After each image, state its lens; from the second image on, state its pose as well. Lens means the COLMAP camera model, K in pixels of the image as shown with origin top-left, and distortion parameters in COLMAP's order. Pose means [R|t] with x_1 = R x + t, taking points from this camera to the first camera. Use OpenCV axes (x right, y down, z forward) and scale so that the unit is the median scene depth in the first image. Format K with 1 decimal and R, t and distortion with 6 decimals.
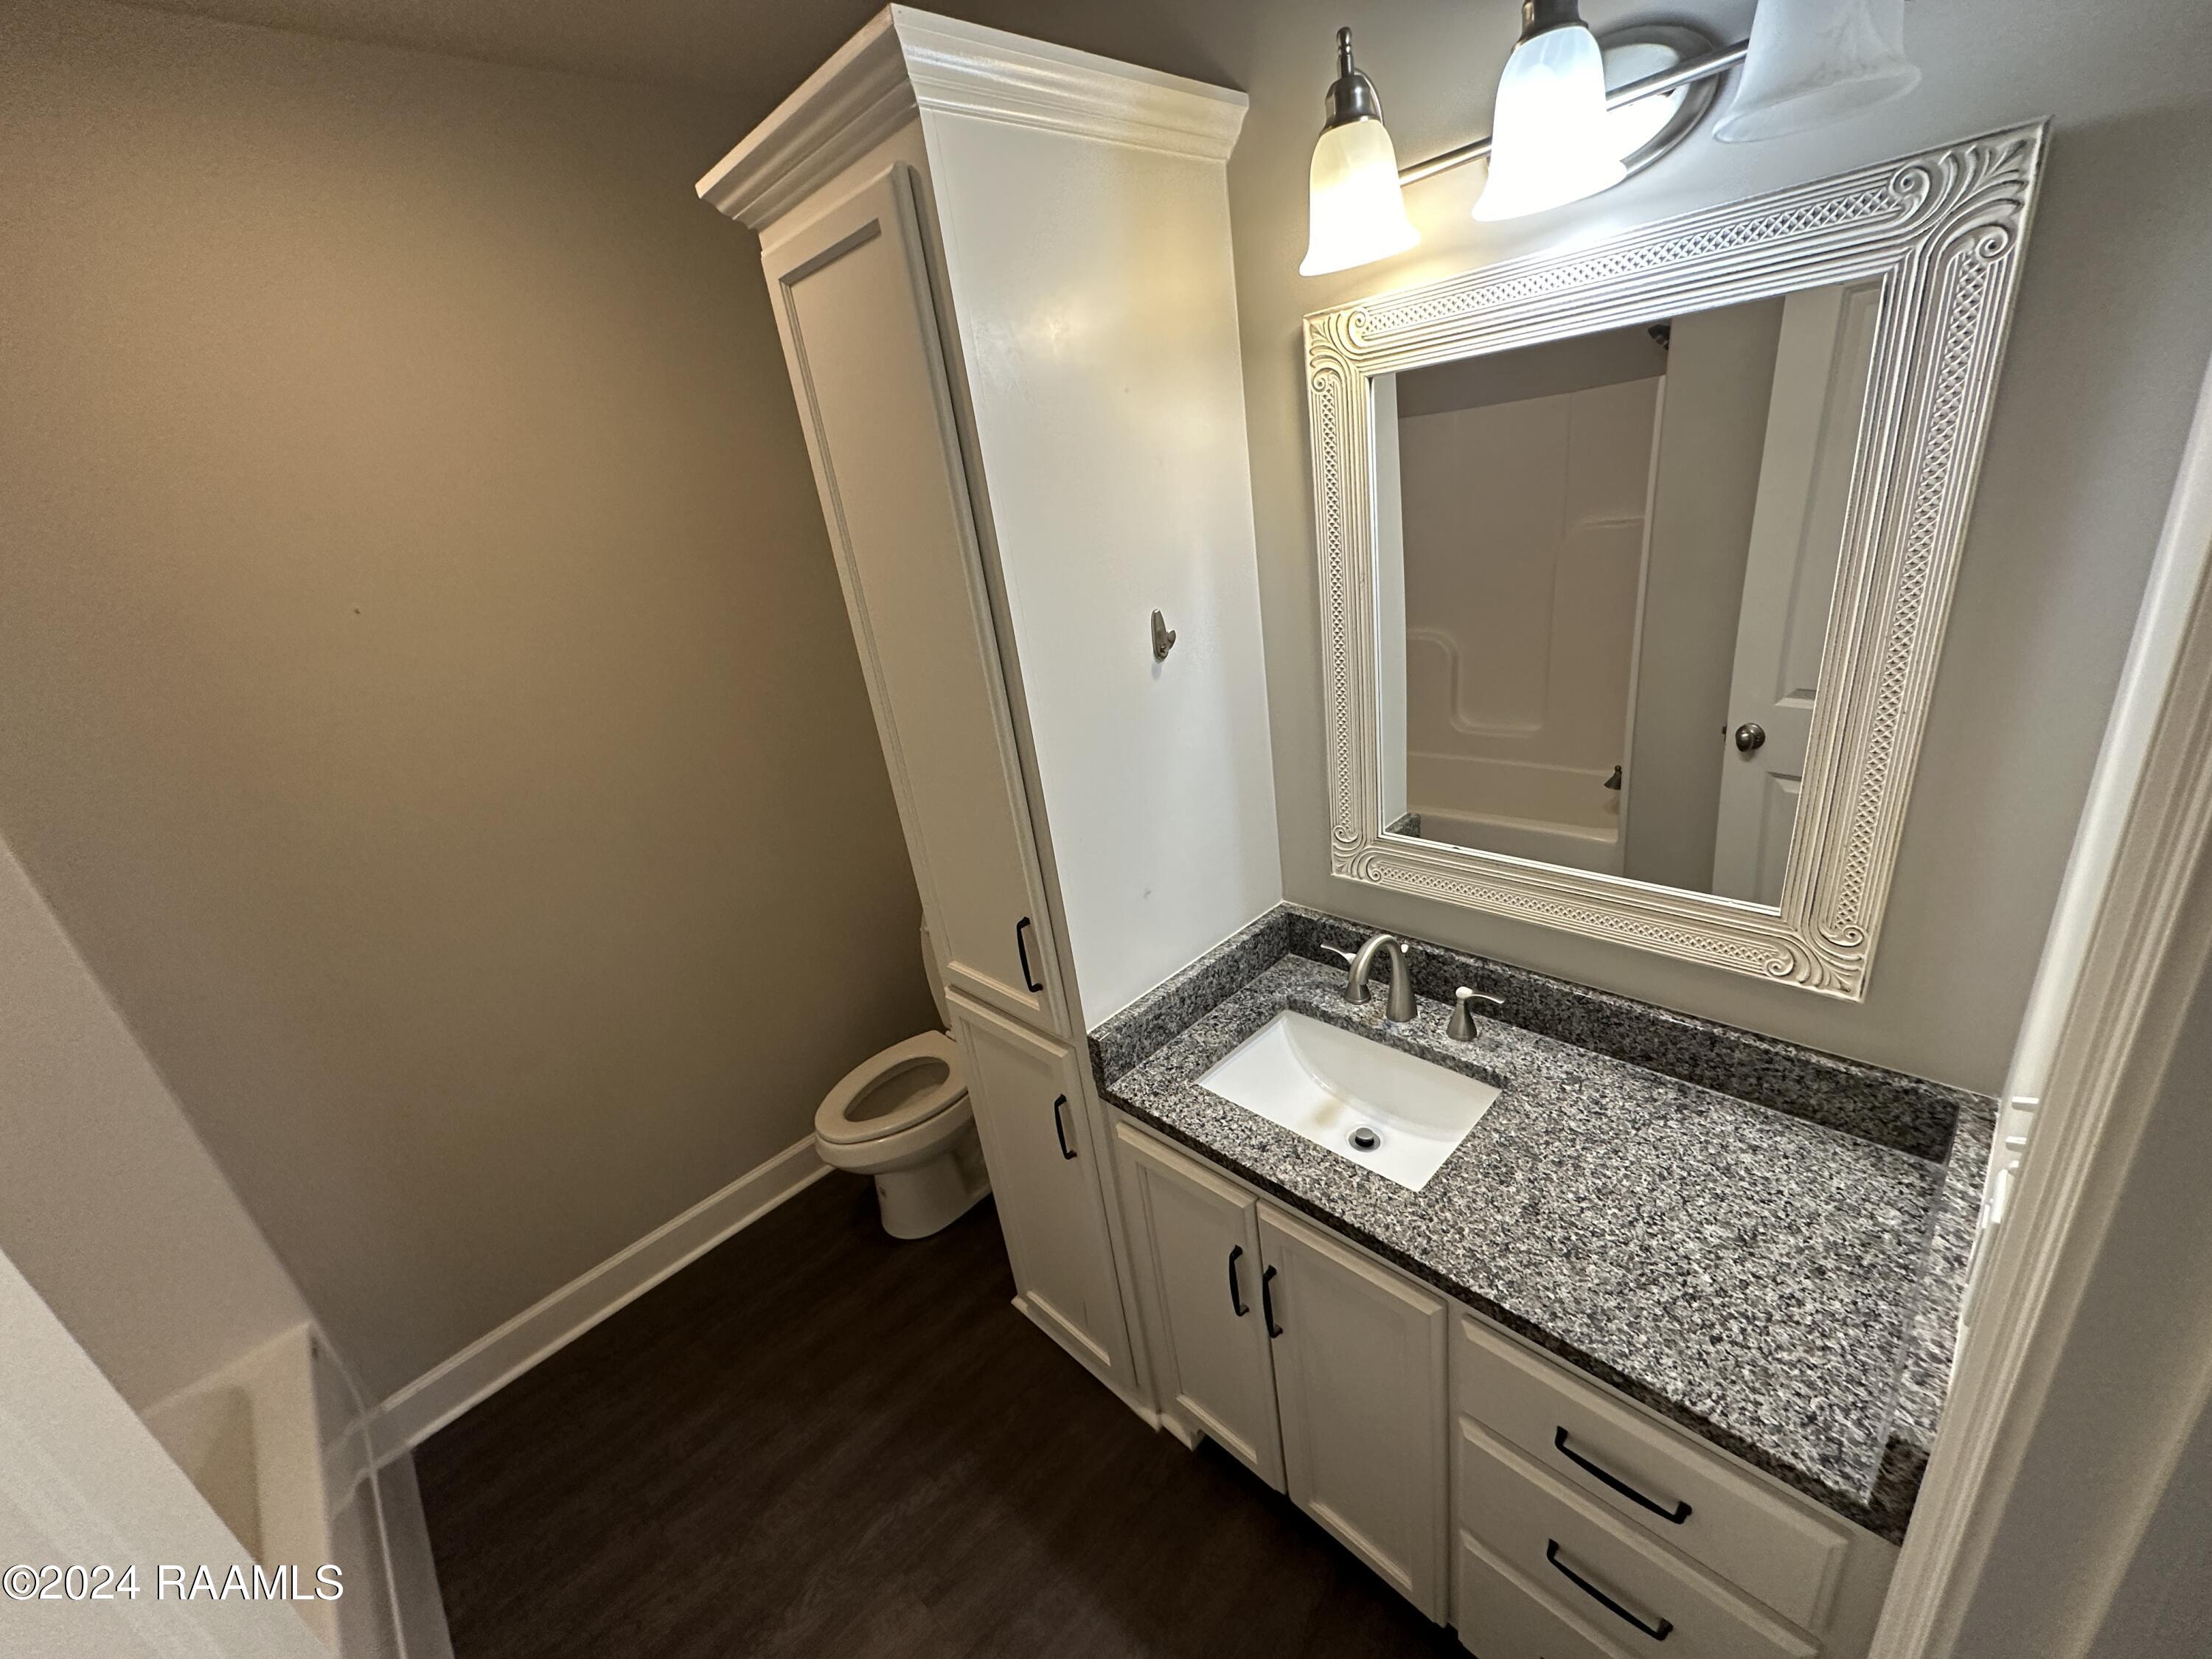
lens RADIAL K [[886.0, 0, 1112.8], [0, 886.0, 831.3], [0, 0, 1]] dist [0.001039, 0.000193]
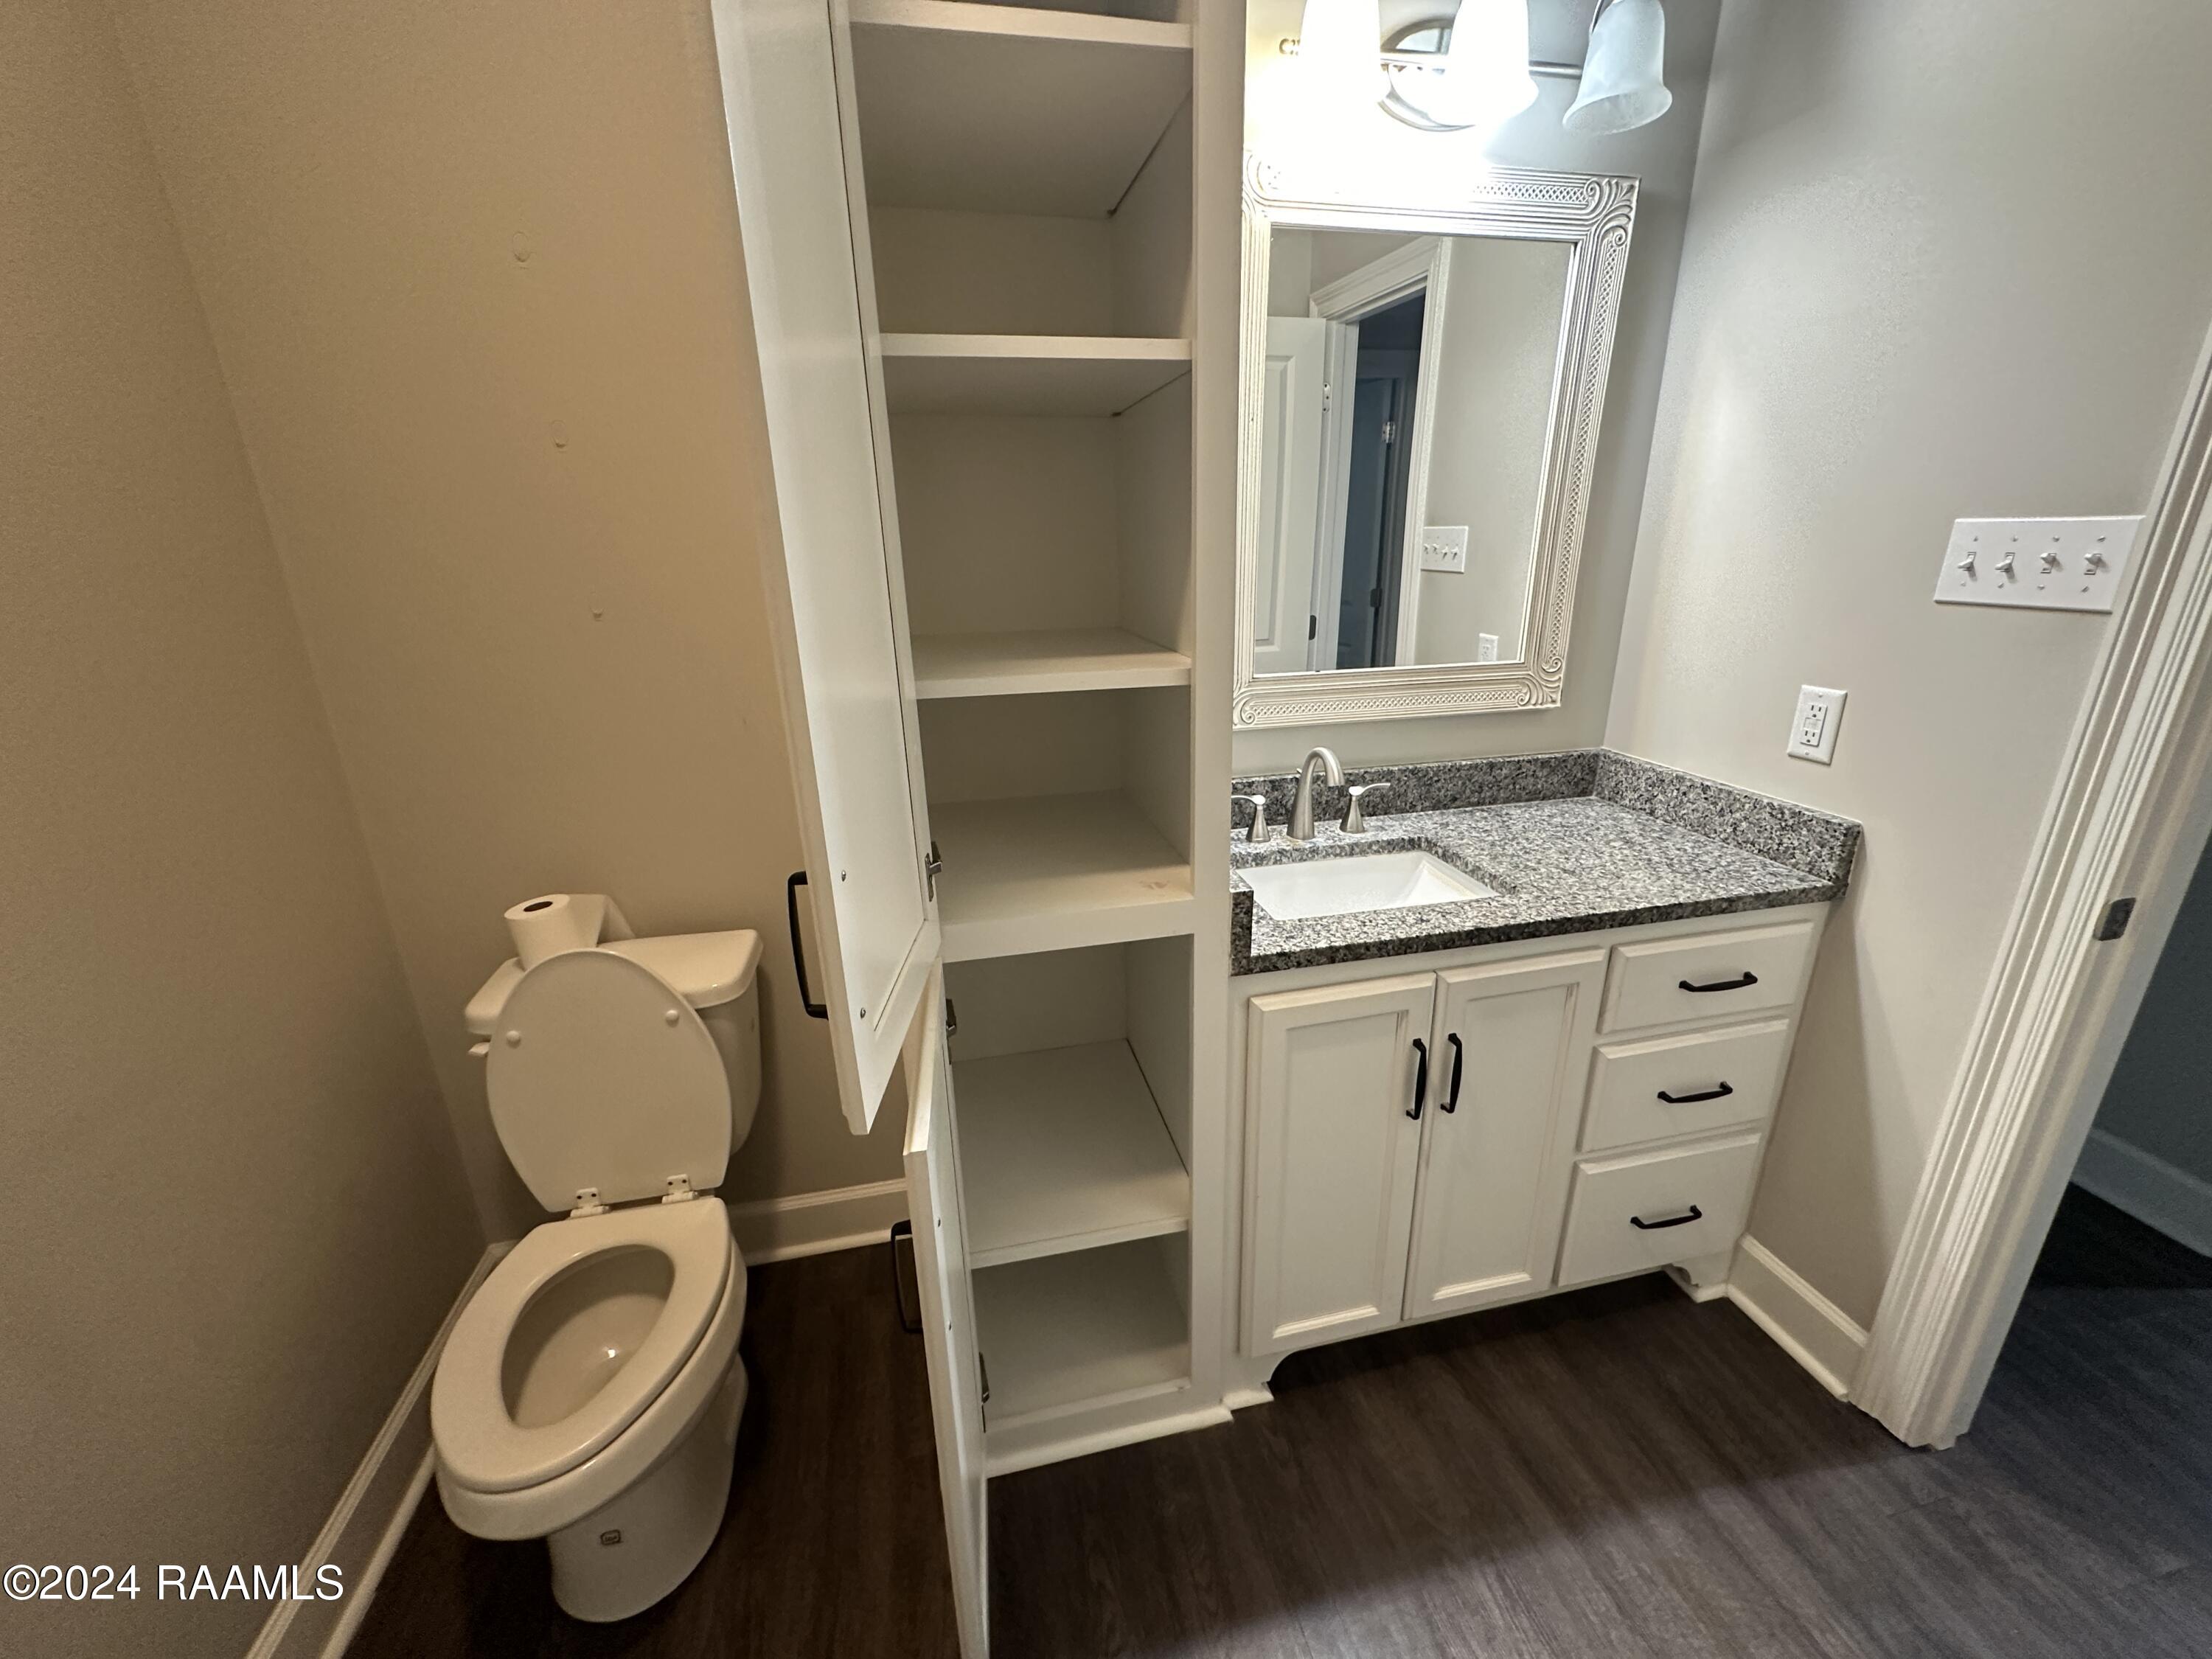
lens RADIAL K [[886.0, 0, 1109.3], [0, 886.0, 829.6], [0, 0, 1]] dist [0.001039, 0.000193]
pose [[0.529264, -0.147262, 0.835580, -0.943099], [0.268177, 0.963370, -0.000083, 0.181217], [-0.804960, 0.224128, 0.549369, 0.792801]]
